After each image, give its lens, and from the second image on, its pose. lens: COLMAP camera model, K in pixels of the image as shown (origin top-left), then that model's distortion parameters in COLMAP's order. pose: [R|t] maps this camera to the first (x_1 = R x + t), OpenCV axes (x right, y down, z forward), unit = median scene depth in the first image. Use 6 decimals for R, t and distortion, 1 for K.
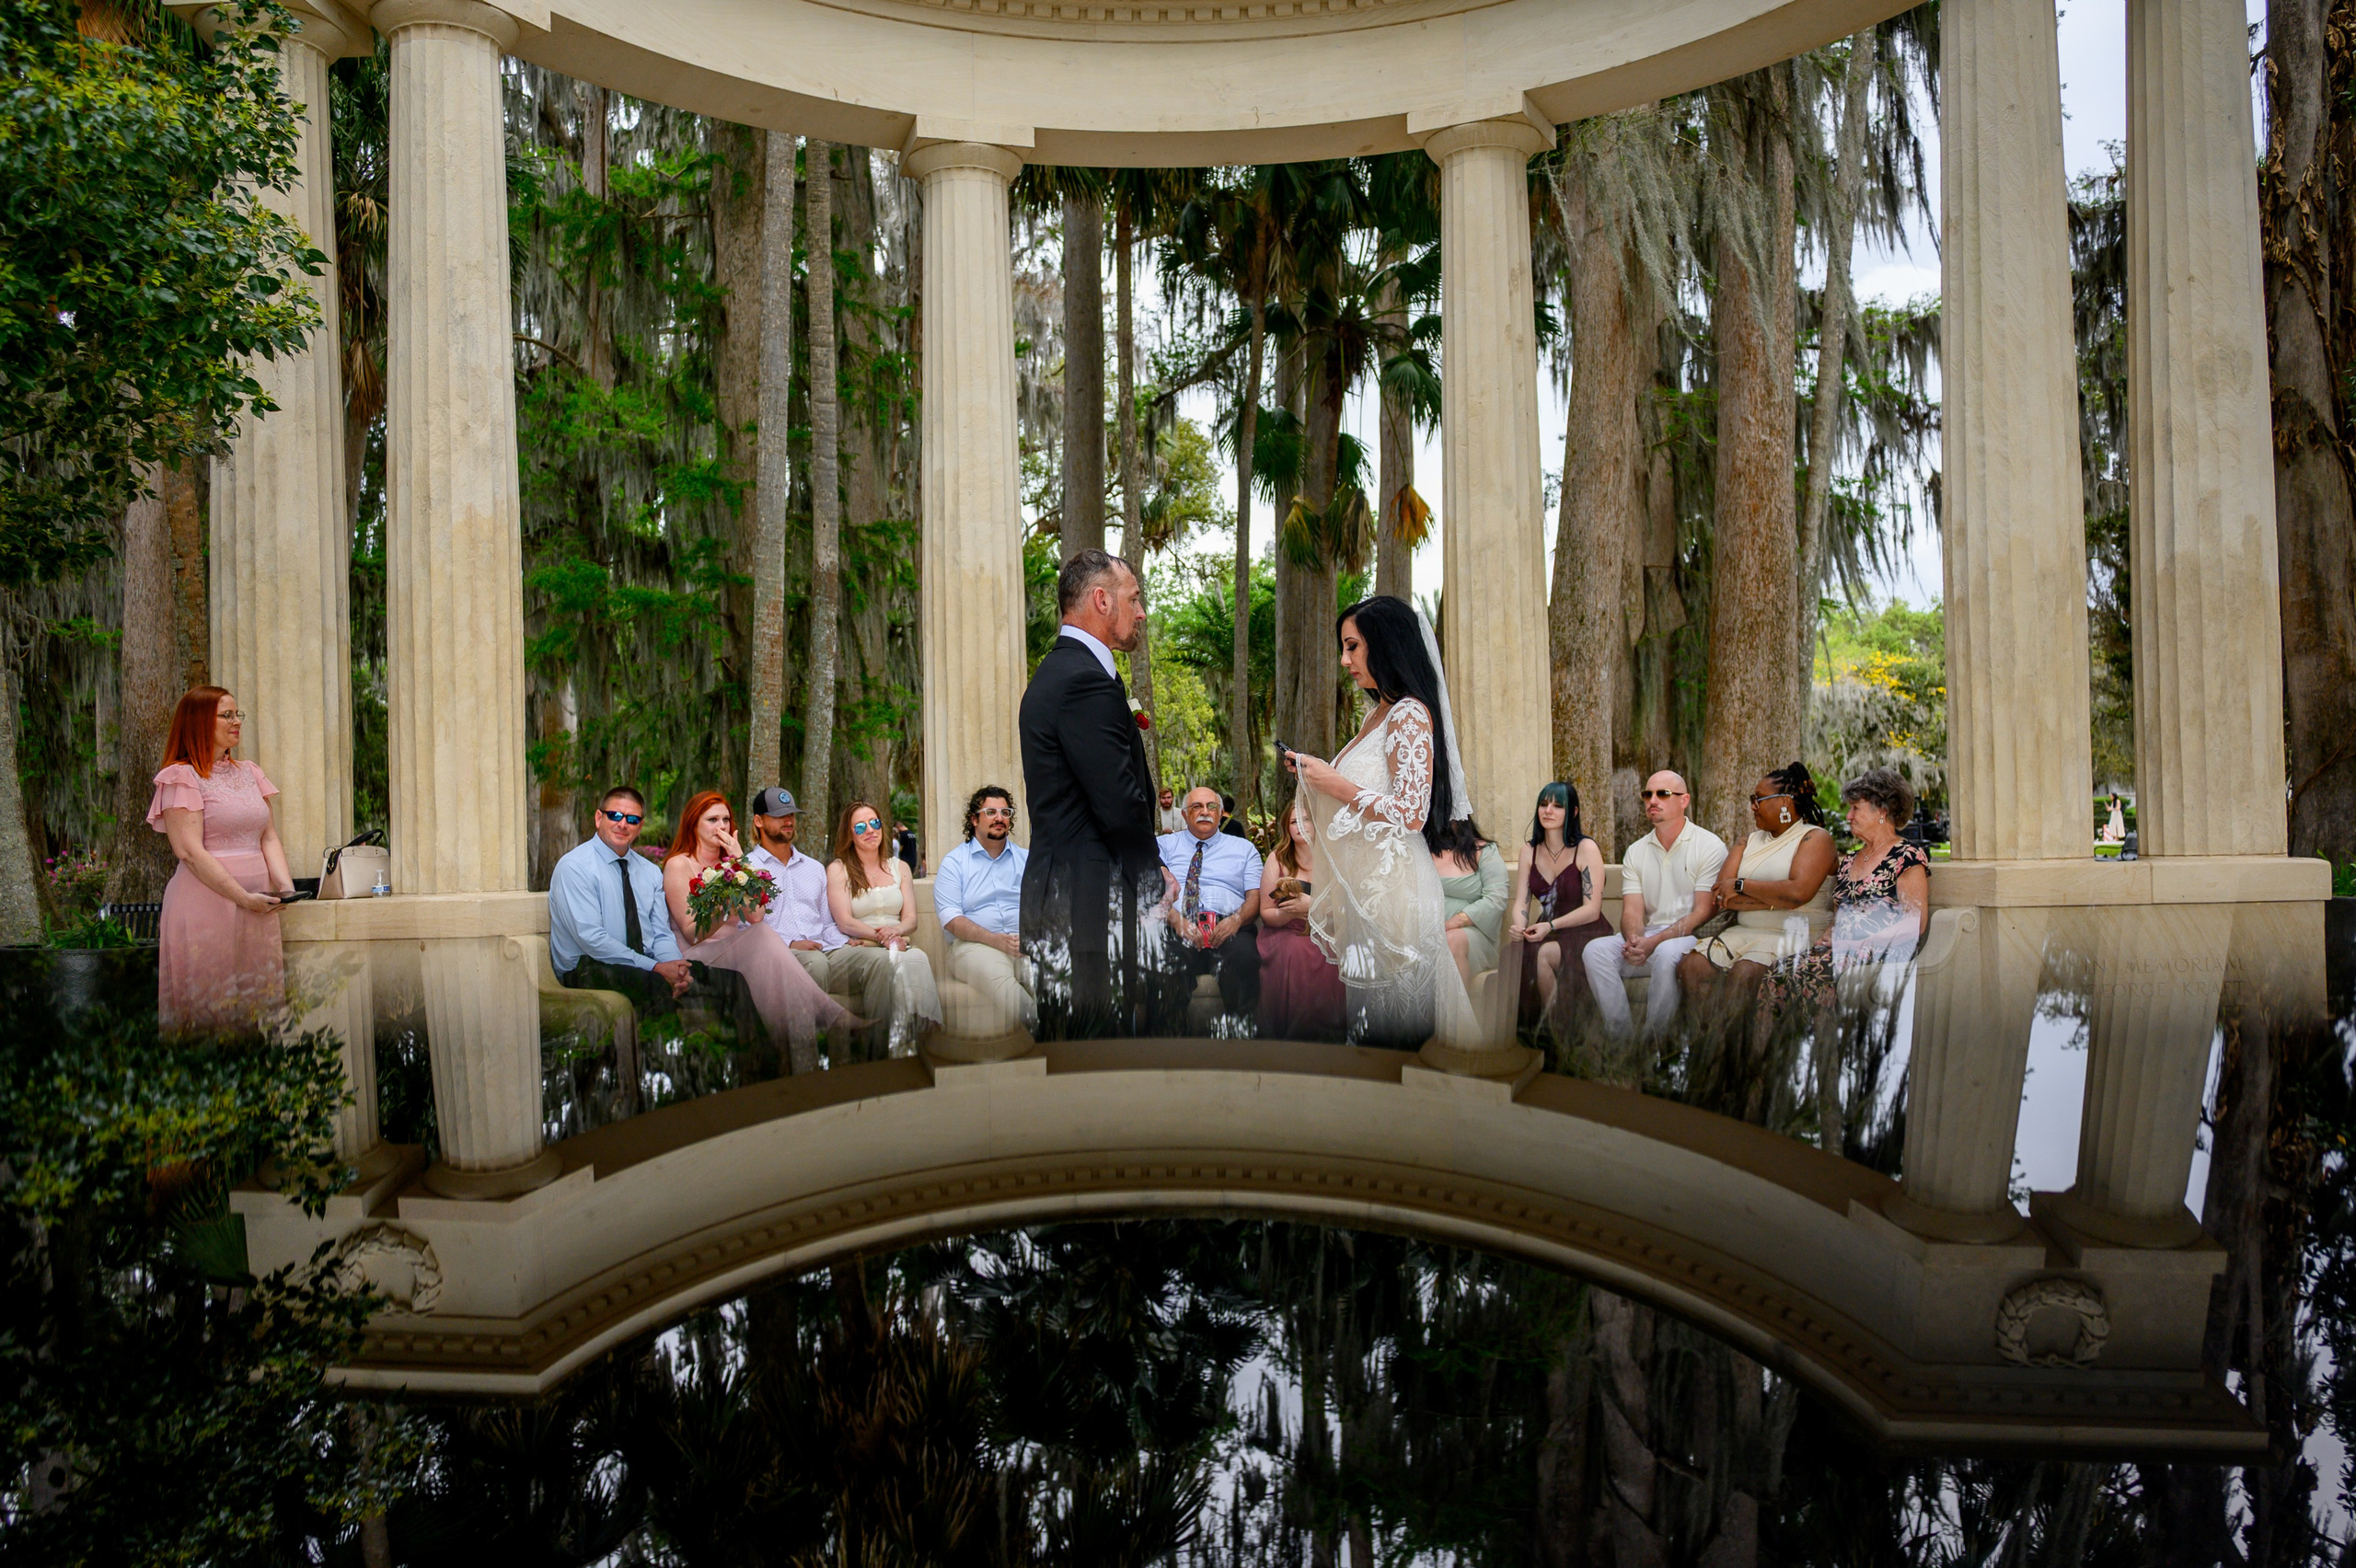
lens RADIAL K [[1899.8, 0, 1185.8], [0, 1899.8, 809.6], [0, 0, 1]] dist [0.003895, -0.006781]
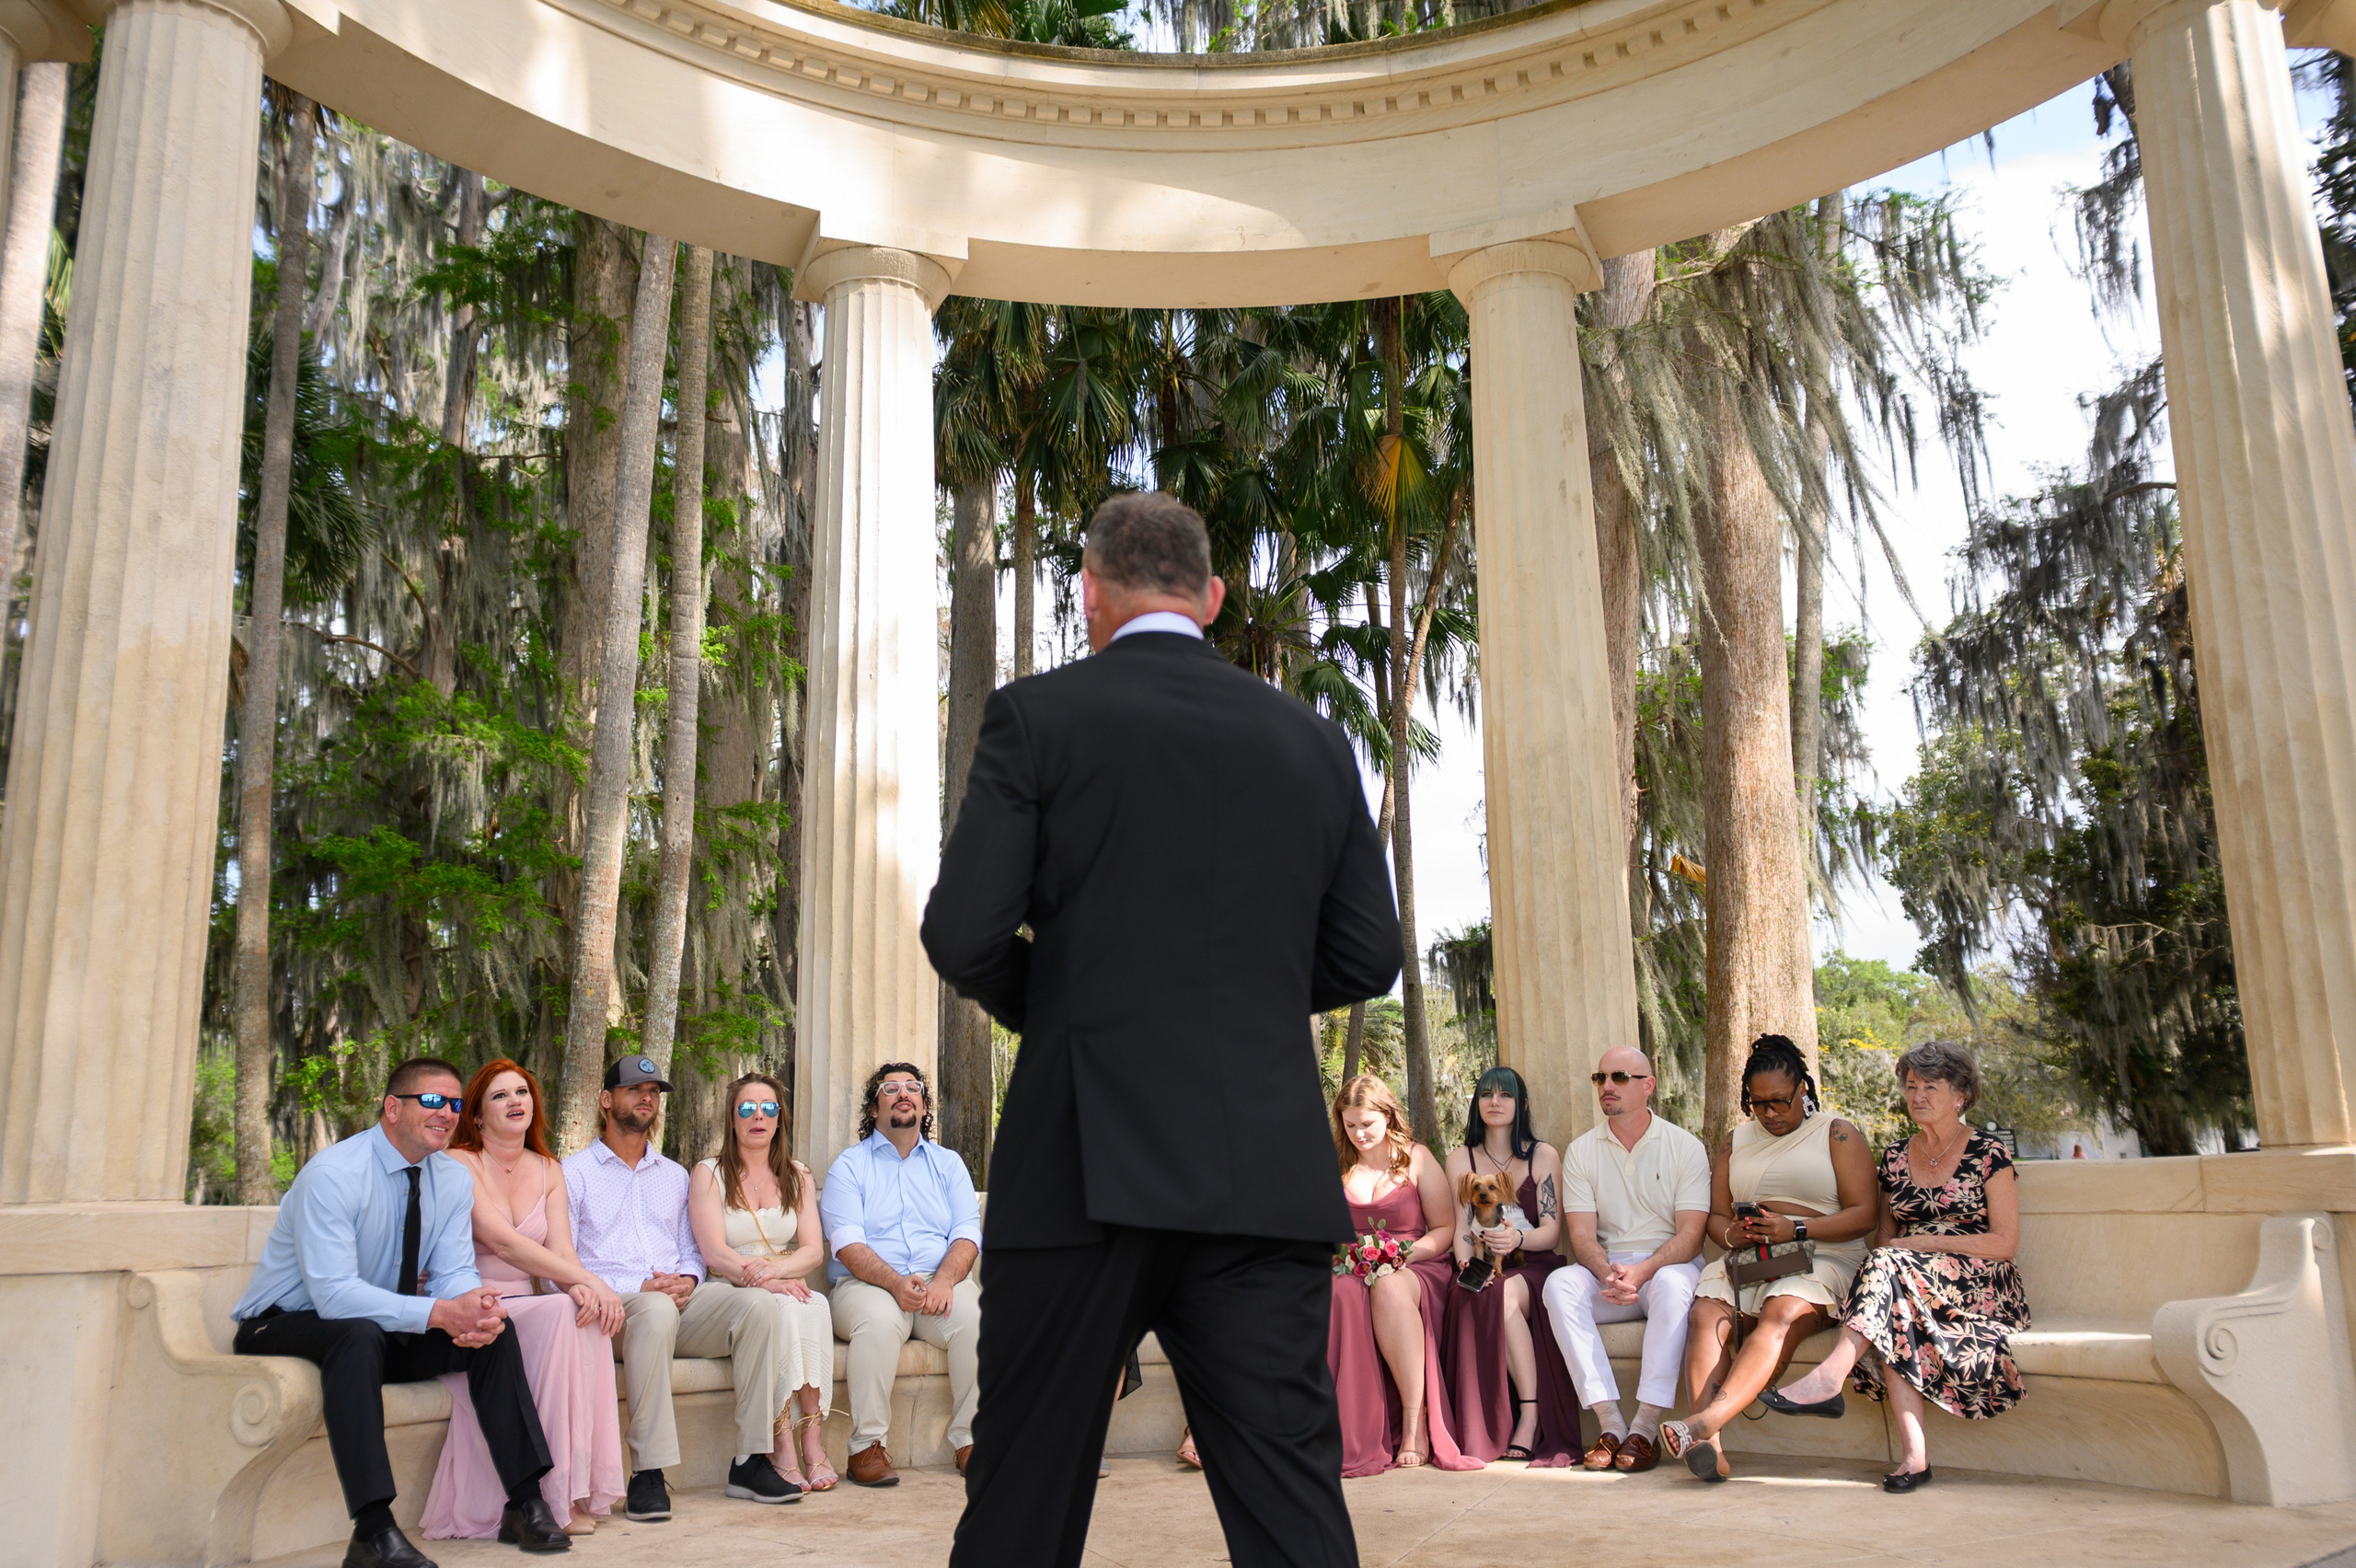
lens RADIAL K [[1945.6, 0, 1214.3], [0, 1945.6, 775.2], [0, 0, 1]] dist [0.006607, 0.005215]
pose [[0.996637, 0.014682, 0.080620, -0.018082], [0.002031, 0.979091, -0.203413, 0.014258], [-0.081920, 0.202893, 0.975768, 0.109952]]
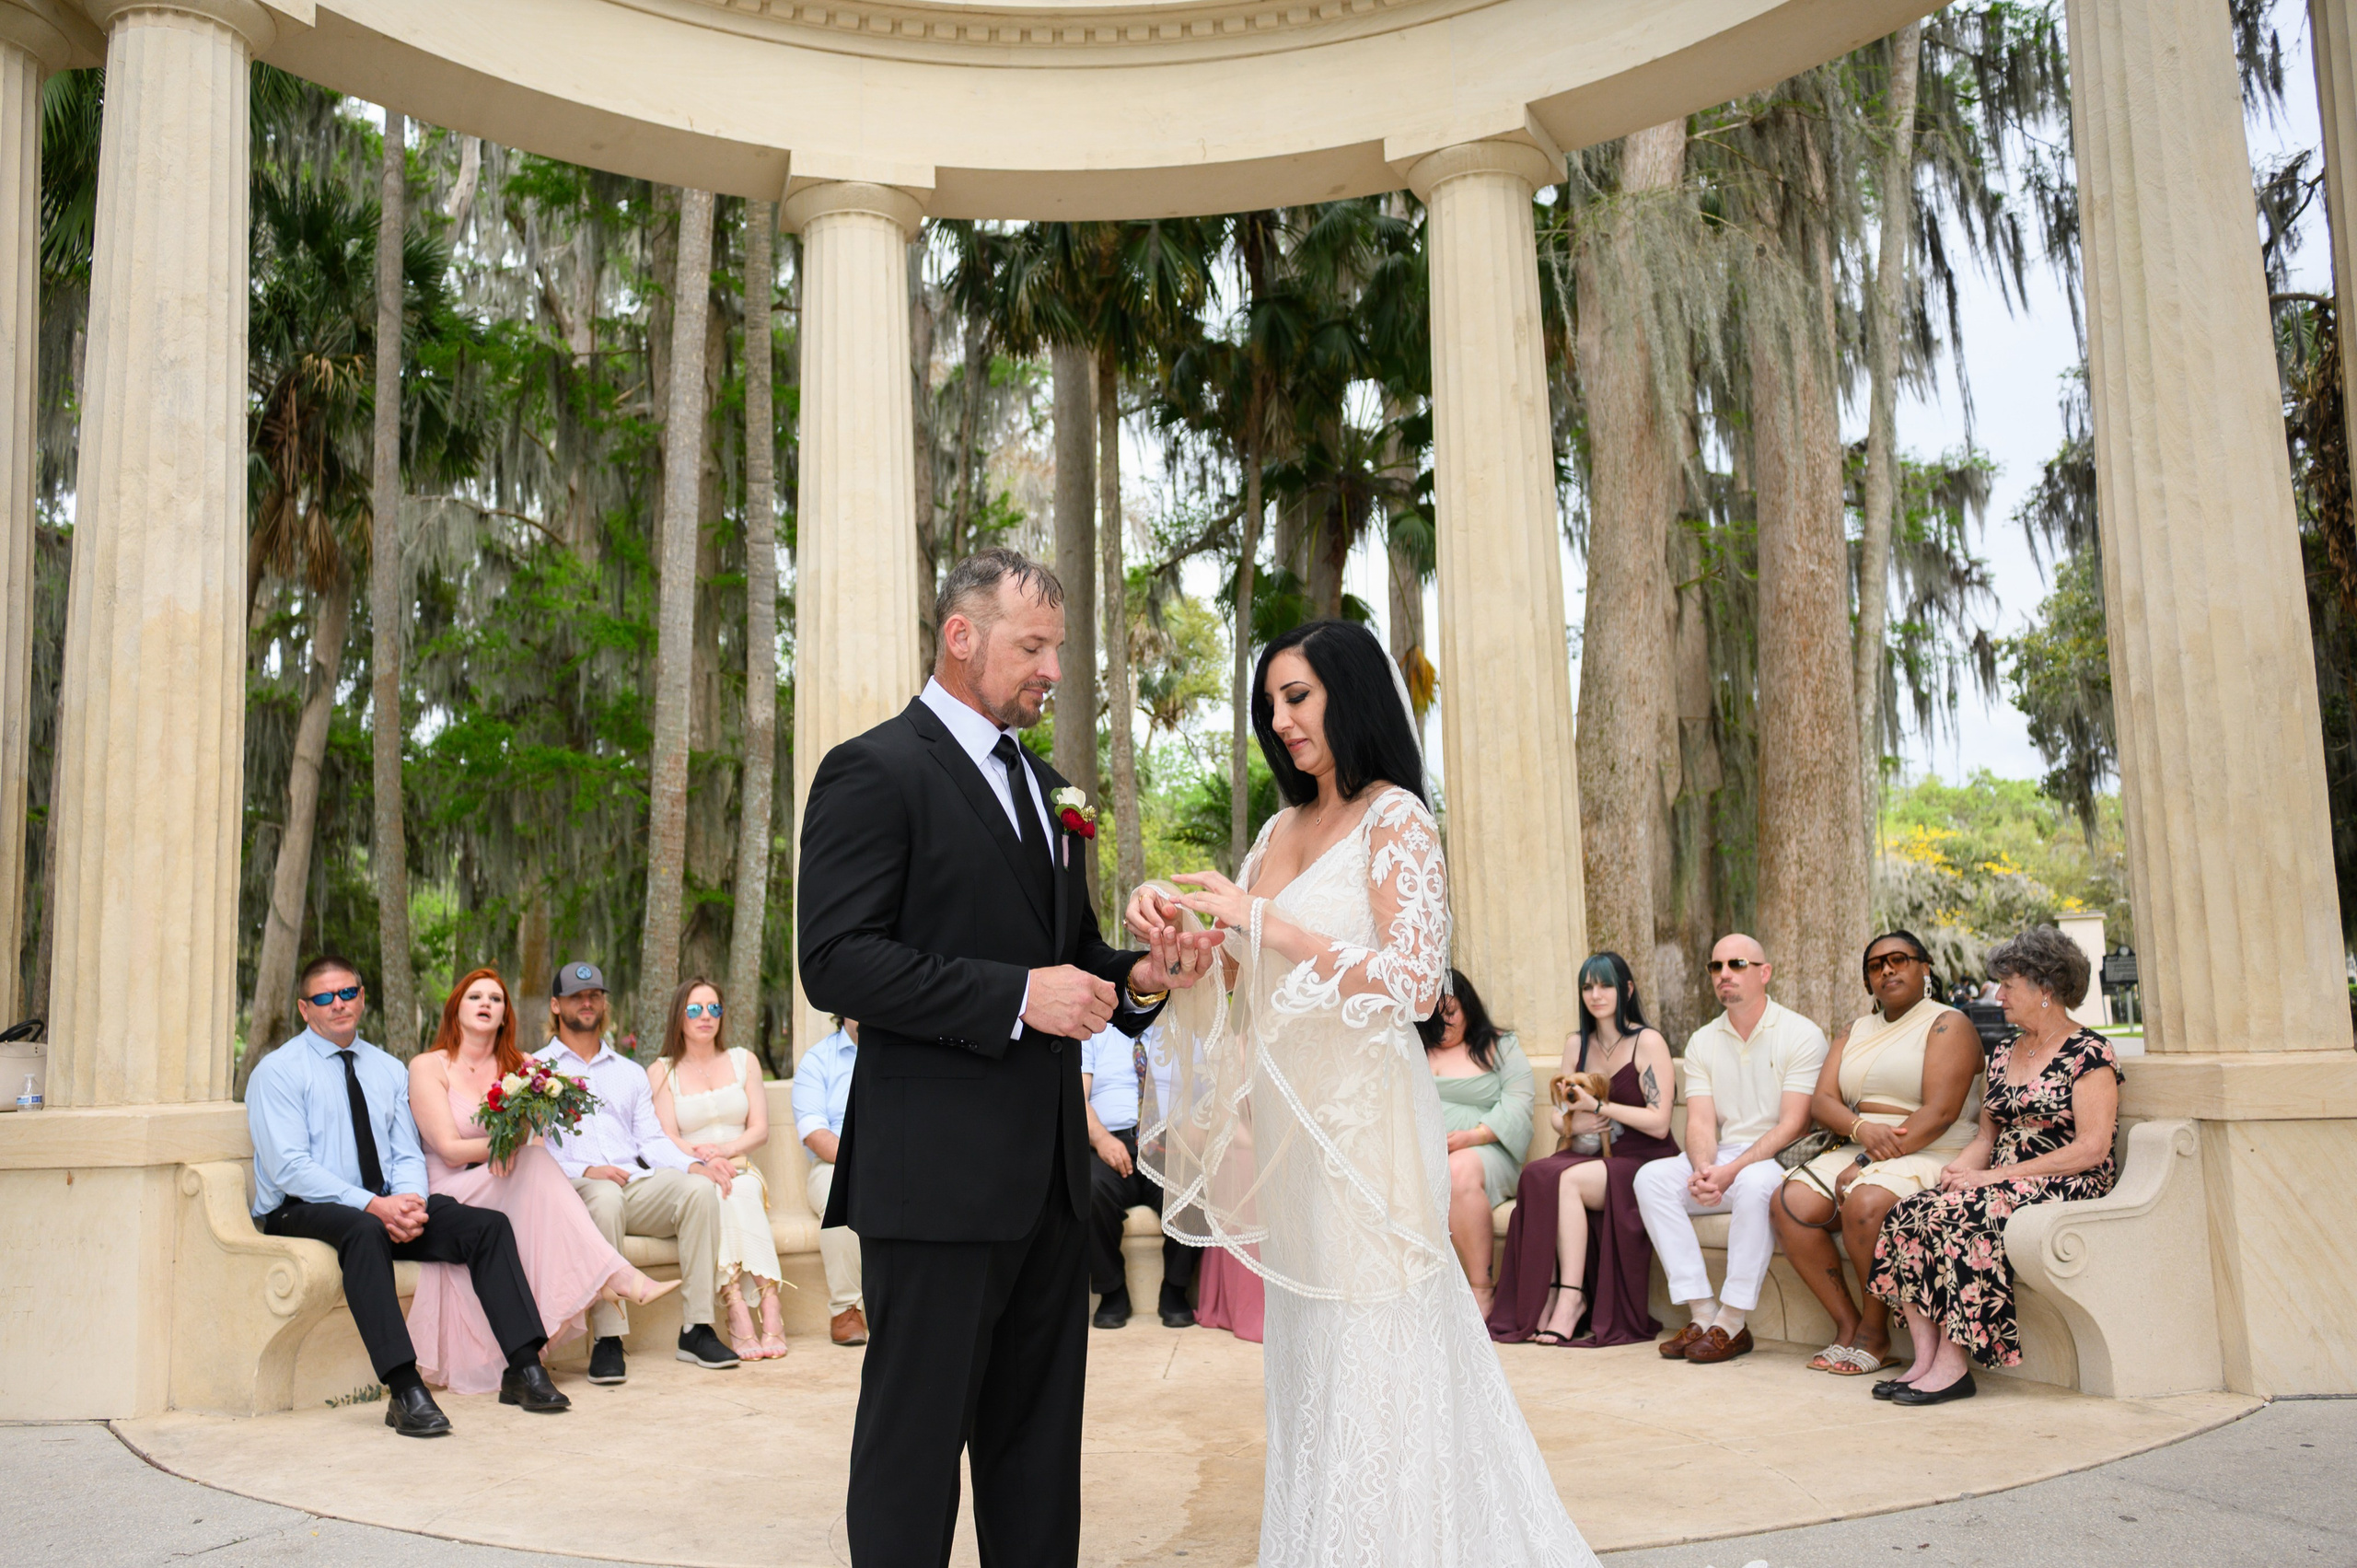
lens RADIAL K [[1909.3, 0, 1146.6], [0, 1909.3, 781.4], [0, 0, 1]] dist [-0.000998, -0.003903]
pose [[0.999485, -0.008475, -0.030935, 0.017005], [0.004950, 0.993664, -0.112282, 0.001319], [0.031691, 0.112071, 0.993195, 0.095071]]
